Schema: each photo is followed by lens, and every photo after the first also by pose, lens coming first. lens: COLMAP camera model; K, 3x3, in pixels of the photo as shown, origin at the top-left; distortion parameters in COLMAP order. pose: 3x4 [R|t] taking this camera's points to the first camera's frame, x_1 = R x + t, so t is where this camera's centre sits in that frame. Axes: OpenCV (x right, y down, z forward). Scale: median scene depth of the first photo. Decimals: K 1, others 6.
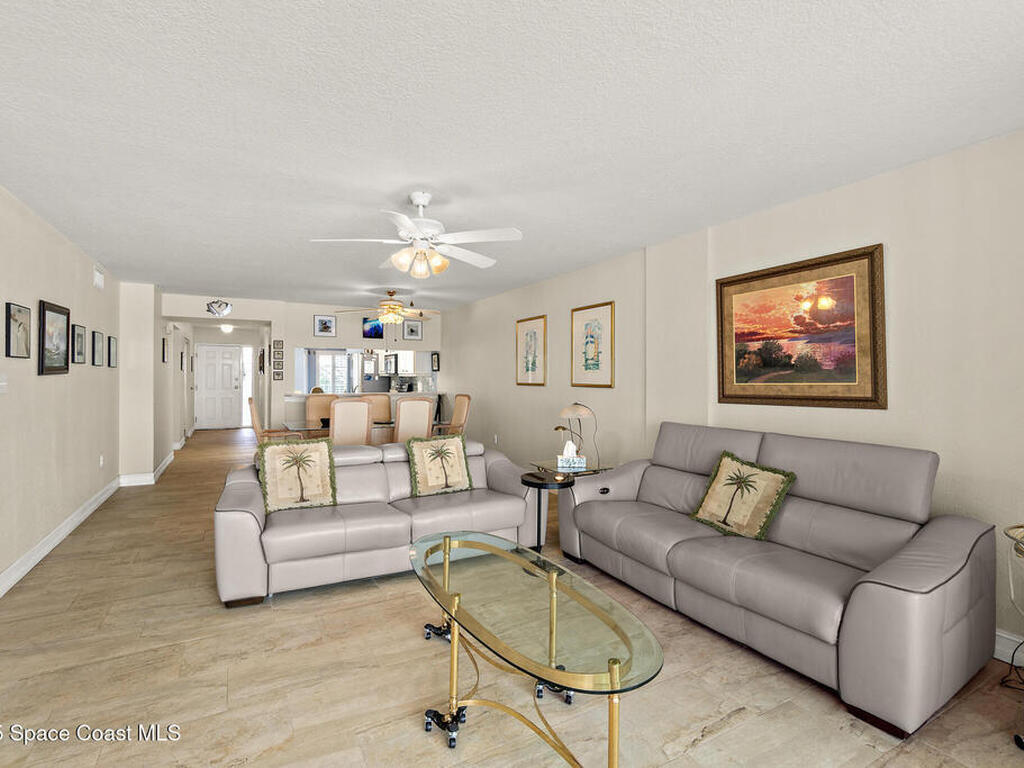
lens RADIAL K [[505.2, 0, 513.3], [0, 505.2, 376.7], [0, 0, 1]] dist [0.005211, 0.000613]
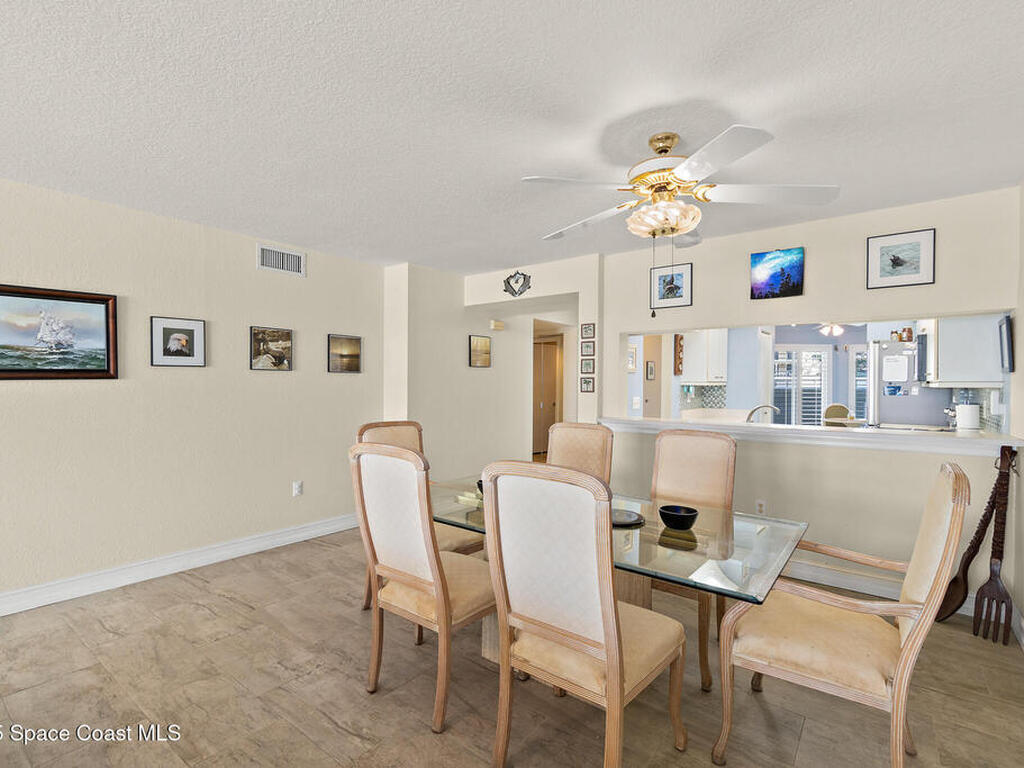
lens RADIAL K [[505.2, 0, 513.3], [0, 505.2, 376.7], [0, 0, 1]] dist [0.005211, 0.000613]
pose [[0.350995, 0.004601, -0.936366, 0.042851], [-0.008775, 0.999960, 0.001624, -0.010498], [0.936336, 0.007647, 0.351021, 0.683005]]
